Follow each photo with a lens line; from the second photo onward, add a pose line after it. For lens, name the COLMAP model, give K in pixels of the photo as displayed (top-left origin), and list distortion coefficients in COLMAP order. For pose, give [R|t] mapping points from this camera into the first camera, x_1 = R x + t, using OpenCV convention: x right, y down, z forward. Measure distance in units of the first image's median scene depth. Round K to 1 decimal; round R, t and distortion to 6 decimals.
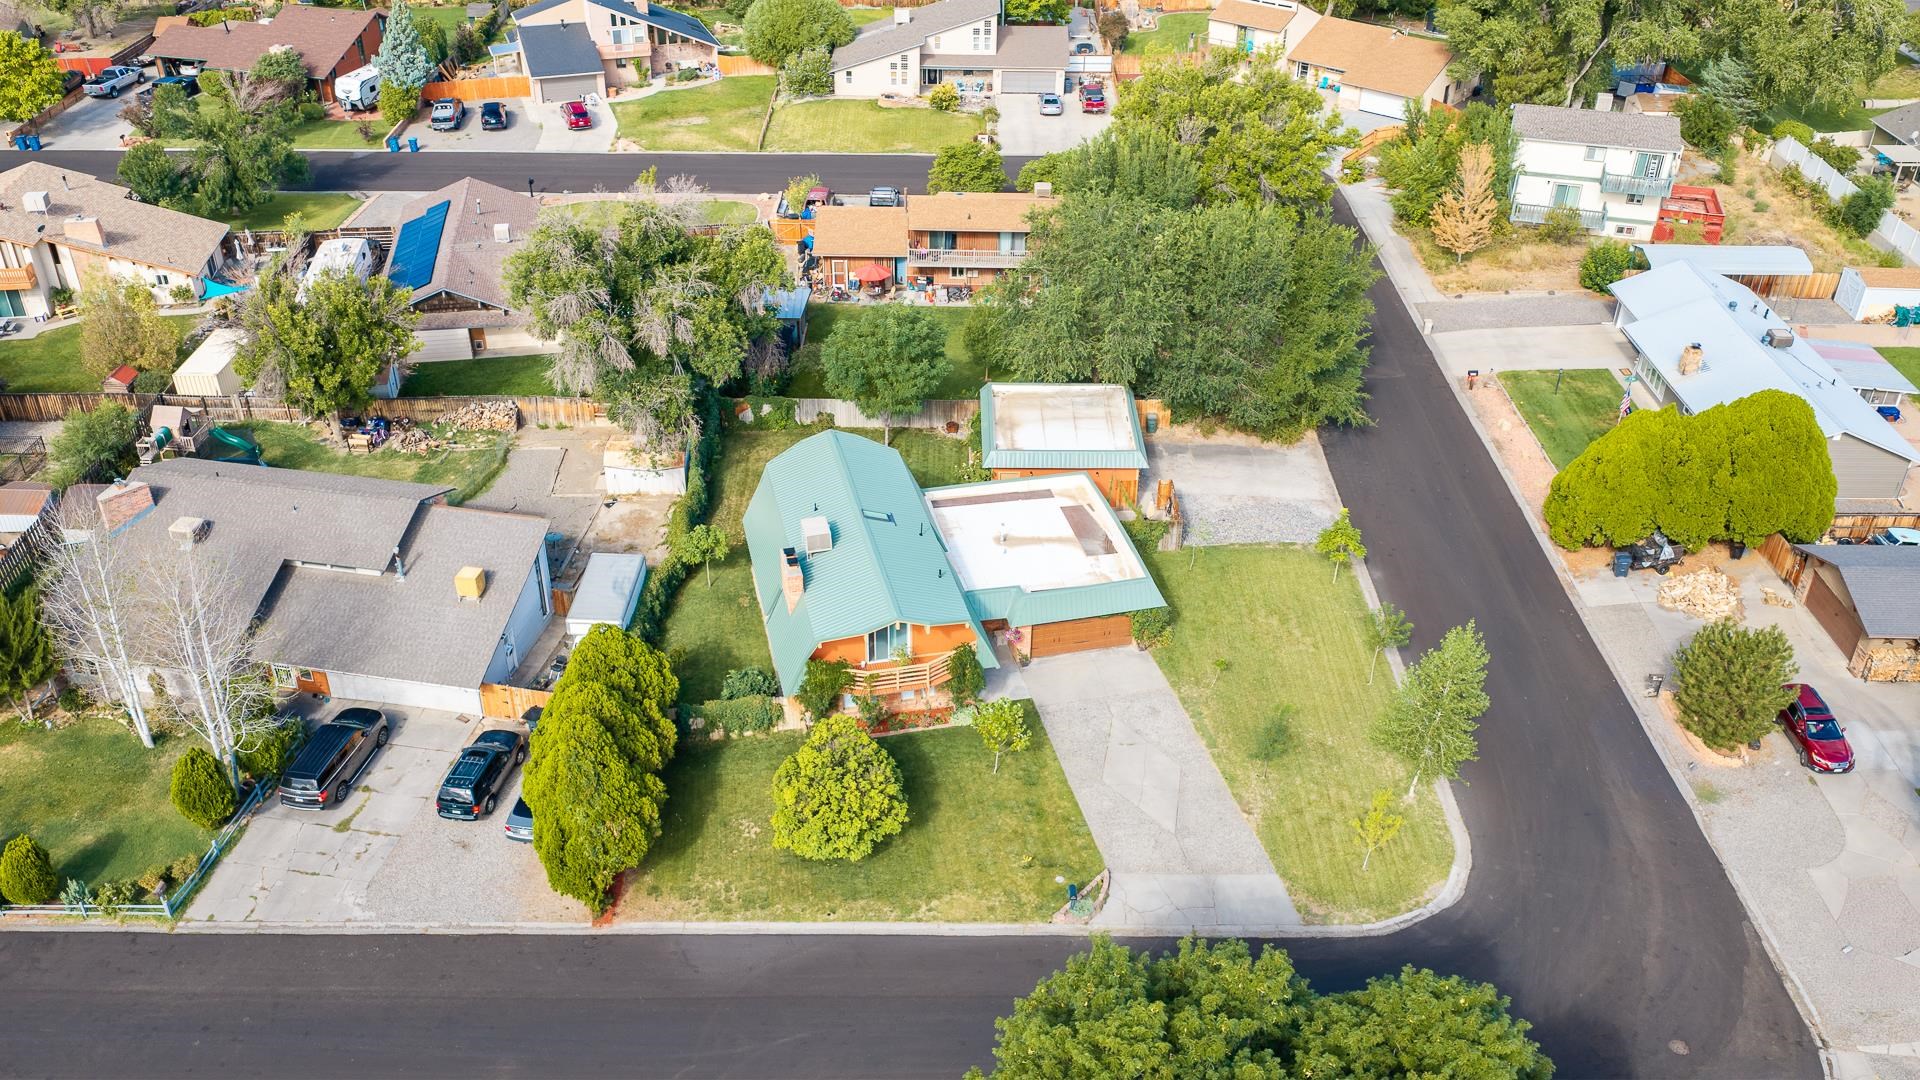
lens RADIAL K [[1604.0, 0, 960.0], [0, 1604.0, 540.0], [0, 0, 1]] dist [0.023593, -0.043454]
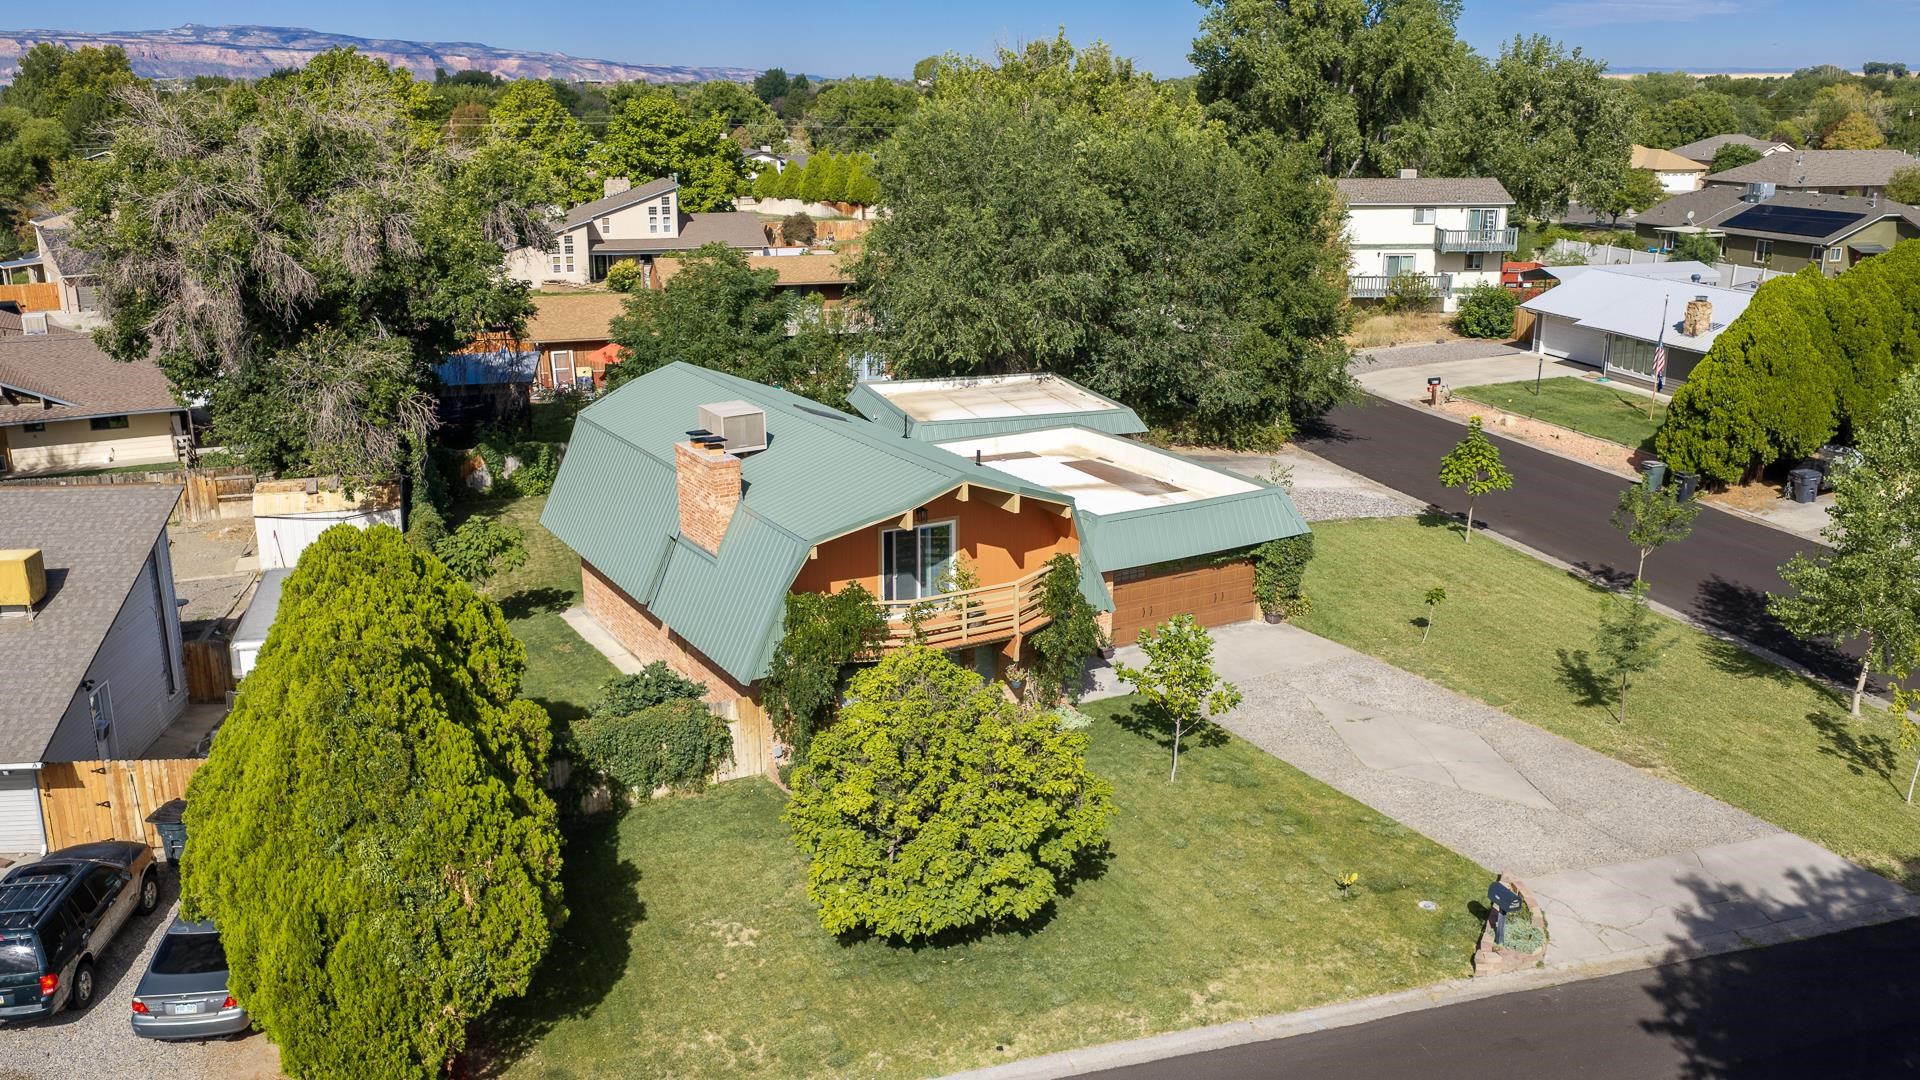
lens RADIAL K [[1604.0, 0, 960.0], [0, 1604.0, 540.0], [0, 0, 1]] dist [0.023593, -0.043454]
pose [[0.957129, -0.094088, 0.273954, -0.166376], [0.168358, 0.950319, -0.261821, 0.184996], [-0.235710, 0.296718, 0.925418, 0.495959]]
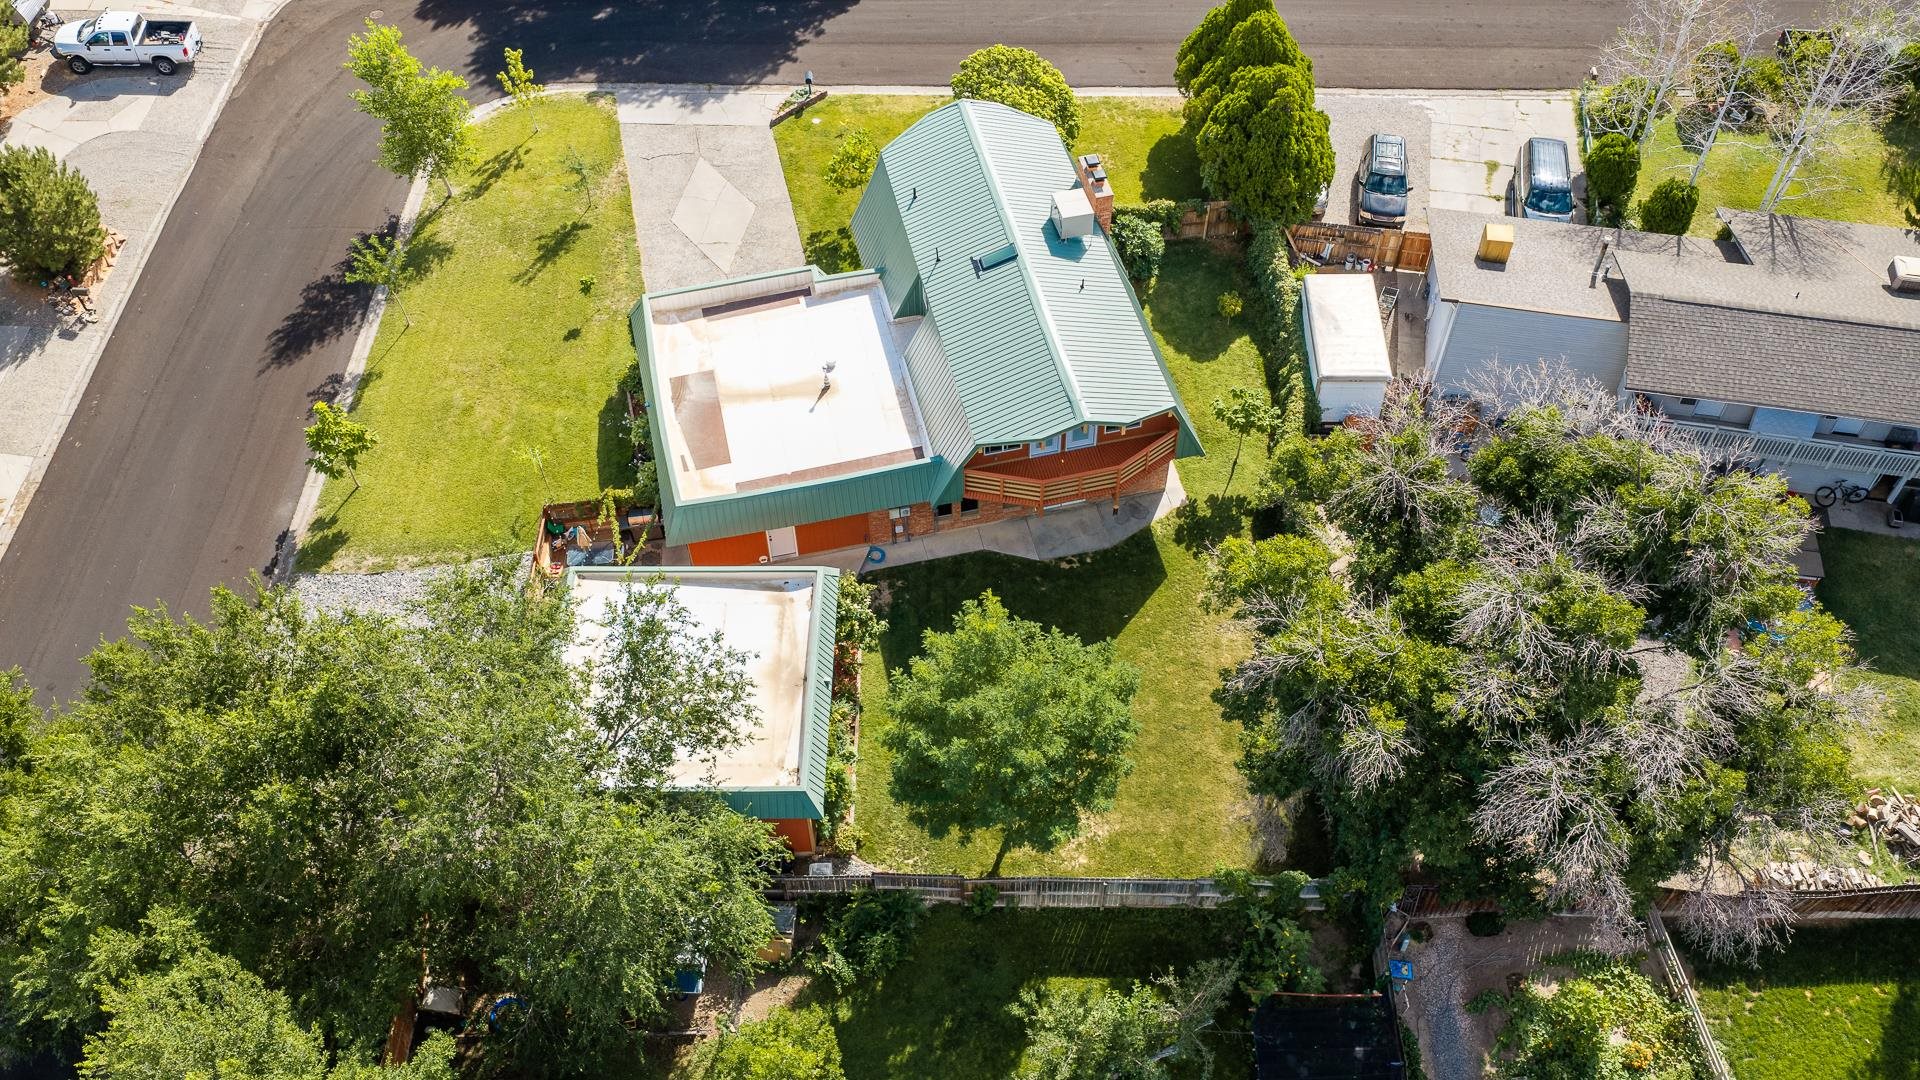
lens RADIAL K [[1604.0, 0, 960.0], [0, 1604.0, 540.0], [0, 0, 1]] dist [0.023593, -0.043454]
pose [[-0.999877, -0.015672, -0.000752, -0.036895], [-0.002350, 0.102257, 0.994755, -0.769463], [-0.015513, 0.994635, -0.102281, 1.236998]]
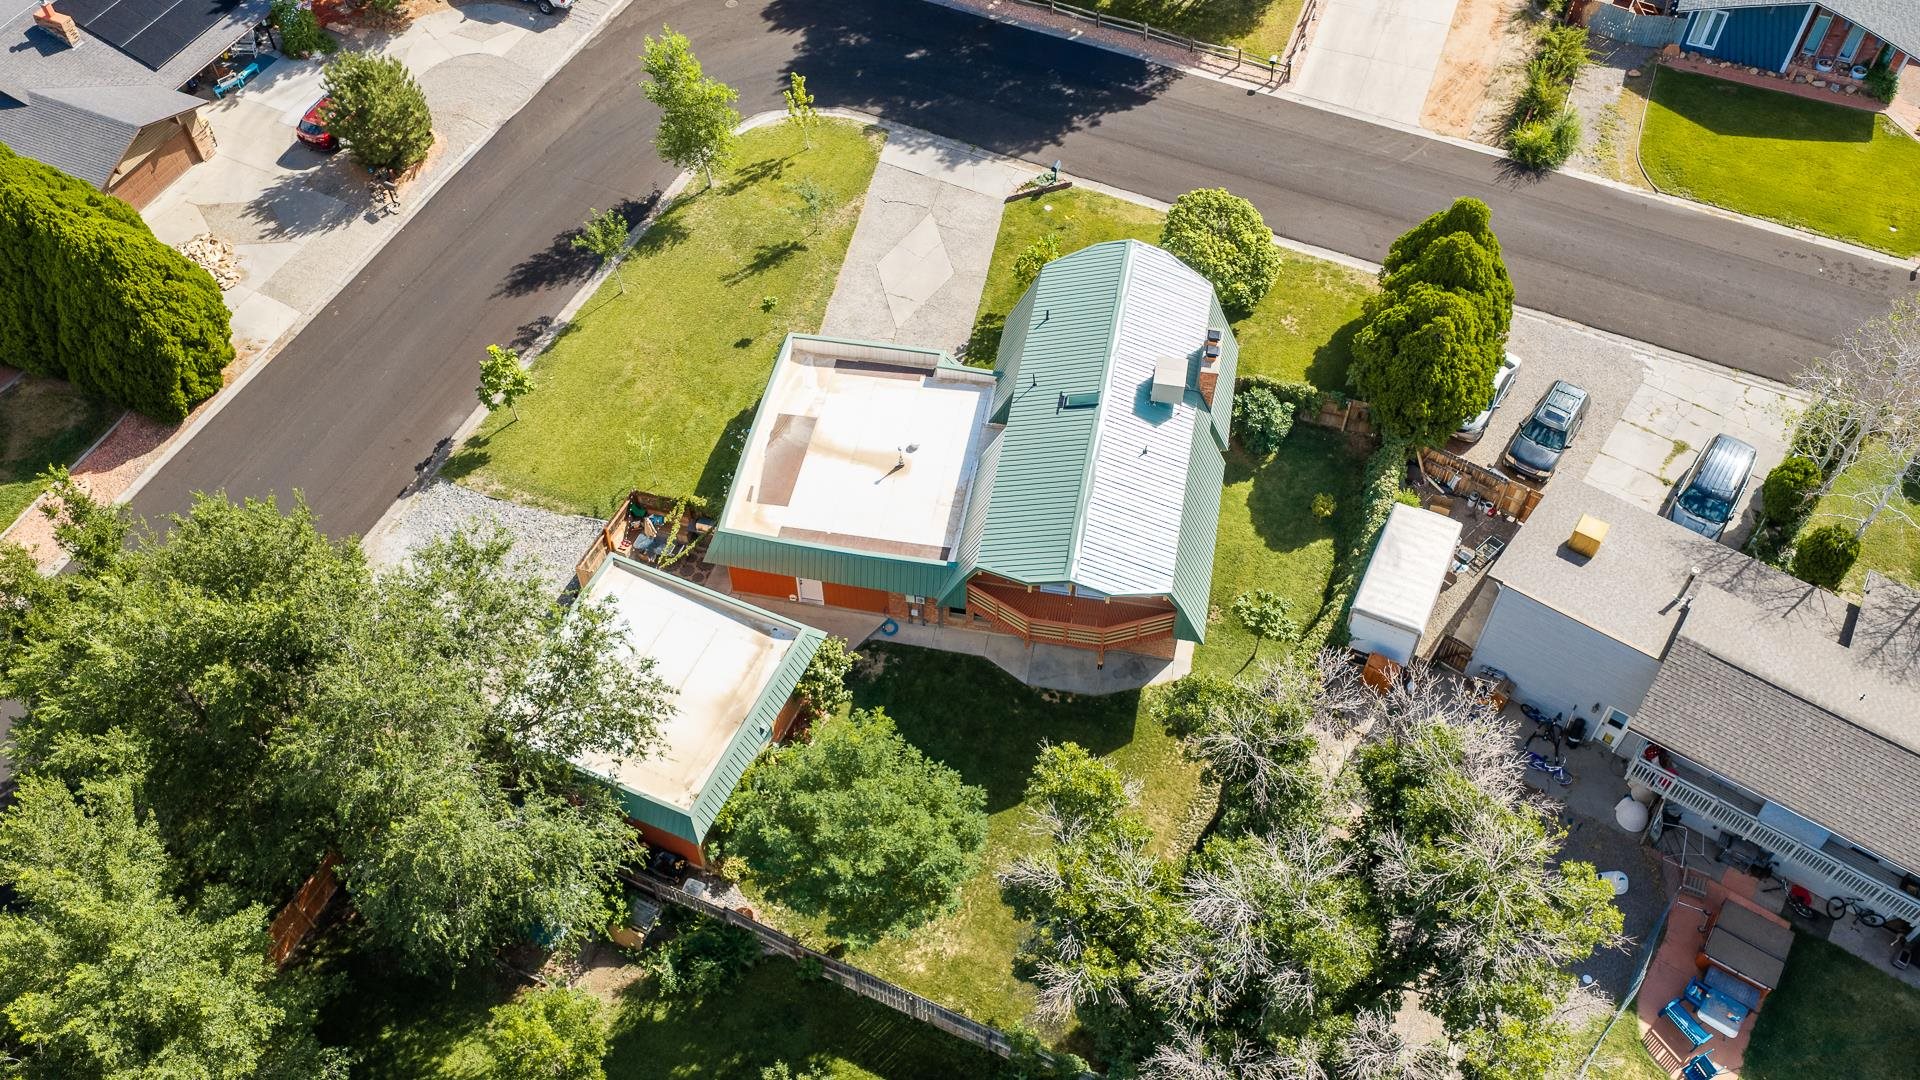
lens RADIAL K [[1604.0, 0, 960.0], [0, 1604.0, 540.0], [0, 0, 1]] dist [0.023593, -0.043454]
pose [[-0.909862, -0.336422, 0.242840, -0.218197], [0.214638, 0.119241, 0.969388, -0.808710], [-0.355080, 0.934131, -0.036284, 1.140435]]
